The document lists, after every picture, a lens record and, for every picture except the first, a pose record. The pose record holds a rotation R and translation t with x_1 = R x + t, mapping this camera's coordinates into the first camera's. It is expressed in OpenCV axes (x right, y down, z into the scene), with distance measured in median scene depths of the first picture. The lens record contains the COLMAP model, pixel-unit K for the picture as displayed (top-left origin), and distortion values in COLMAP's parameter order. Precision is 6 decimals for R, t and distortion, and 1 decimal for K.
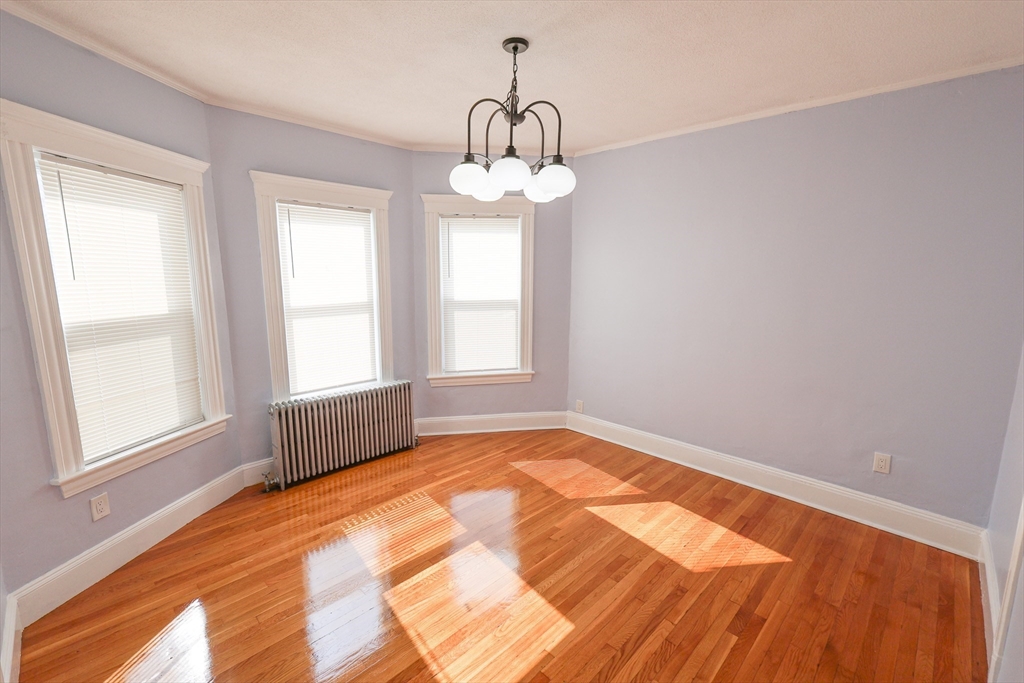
lens RADIAL K [[432.1, 0, 512.0], [0, 432.1, 341.5], [0, 0, 1]] dist [-0.009805, -0.000022]
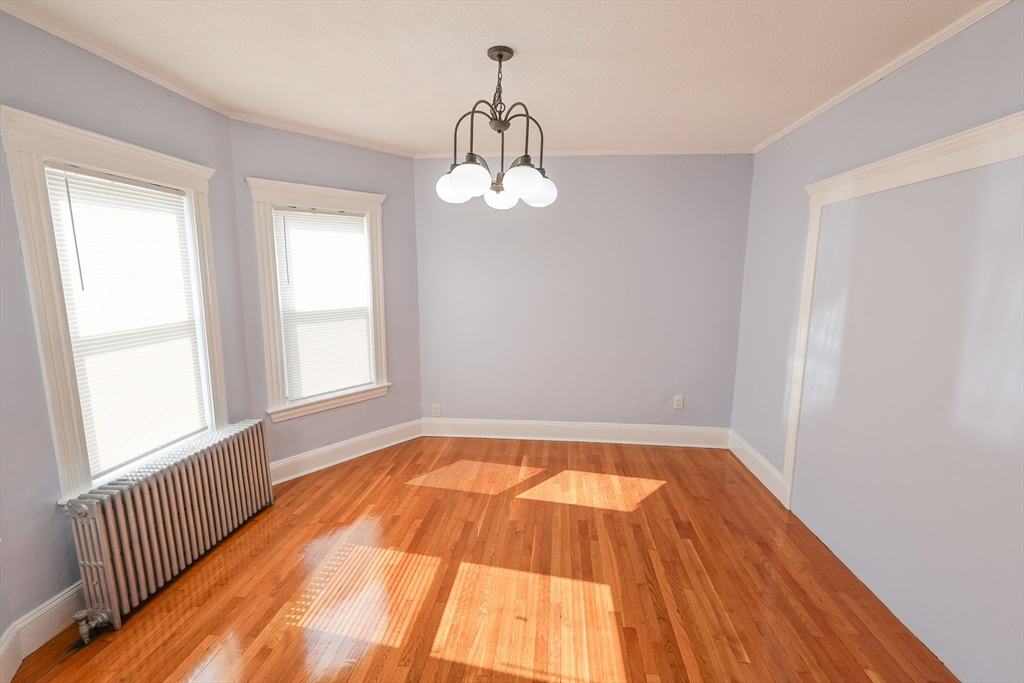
lens RADIAL K [[444.2, 0, 494.2], [0, 444.2, 344.6], [0, 0, 1]] dist [-0.001559, -0.000148]
pose [[0.781869, -0.105238, 0.614496, -0.457202], [0.105077, 0.993794, 0.036499, -0.031703], [-0.614524, 0.036032, 0.788075, 0.137114]]
